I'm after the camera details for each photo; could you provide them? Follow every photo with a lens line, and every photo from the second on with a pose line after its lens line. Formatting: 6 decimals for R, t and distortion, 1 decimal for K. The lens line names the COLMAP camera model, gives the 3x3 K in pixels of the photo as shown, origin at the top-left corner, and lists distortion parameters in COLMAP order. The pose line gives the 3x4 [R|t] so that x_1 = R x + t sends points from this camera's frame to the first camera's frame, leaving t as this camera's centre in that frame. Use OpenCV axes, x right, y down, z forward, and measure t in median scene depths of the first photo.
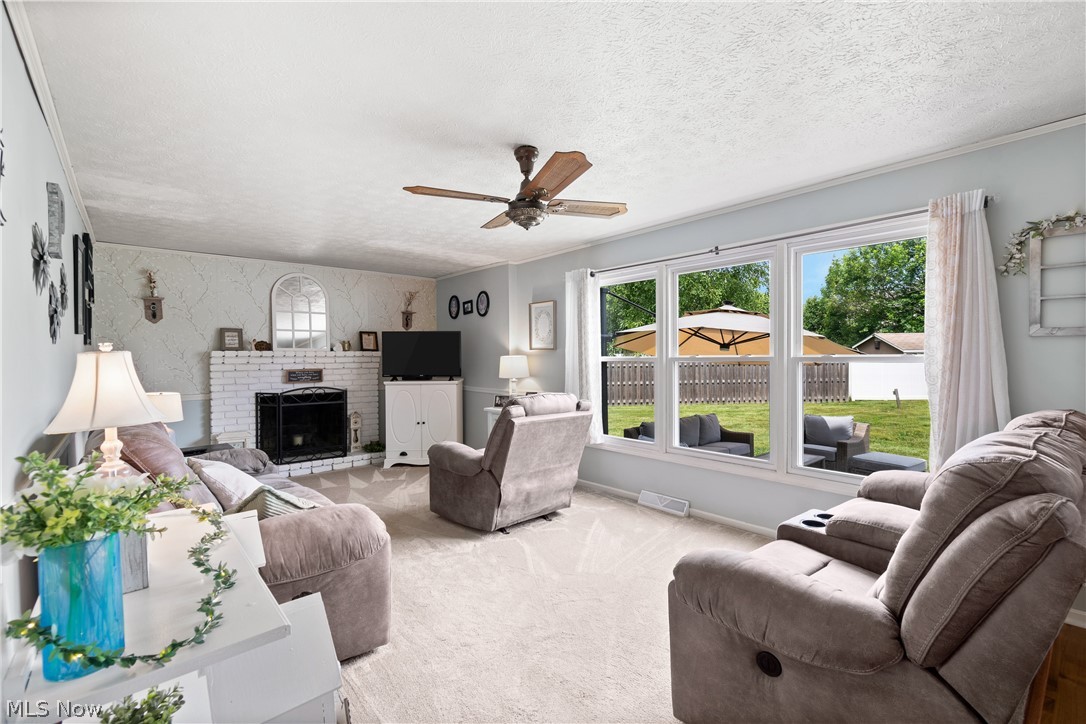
lens RADIAL K [[465.1, 0, 545.0], [0, 465.1, 381.9], [0, 0, 1]] dist [-0.001168, 0.000031]
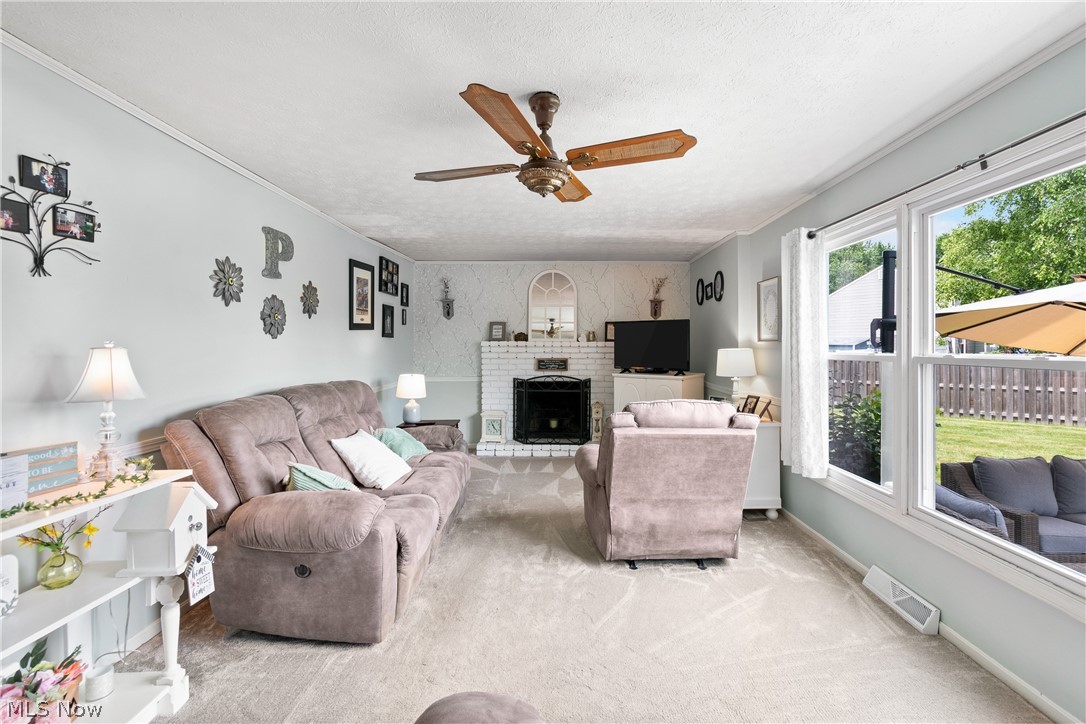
lens RADIAL K [[479.9, 0, 552.4], [0, 479.9, 359.2], [0, 0, 1]] dist [-0.001516, -0.000180]
pose [[0.769014, 0.027364, -0.638646, 0.232157], [-0.043377, 0.999014, -0.009426, -0.017595], [0.637758, 0.034951, 0.769443, 0.174277]]
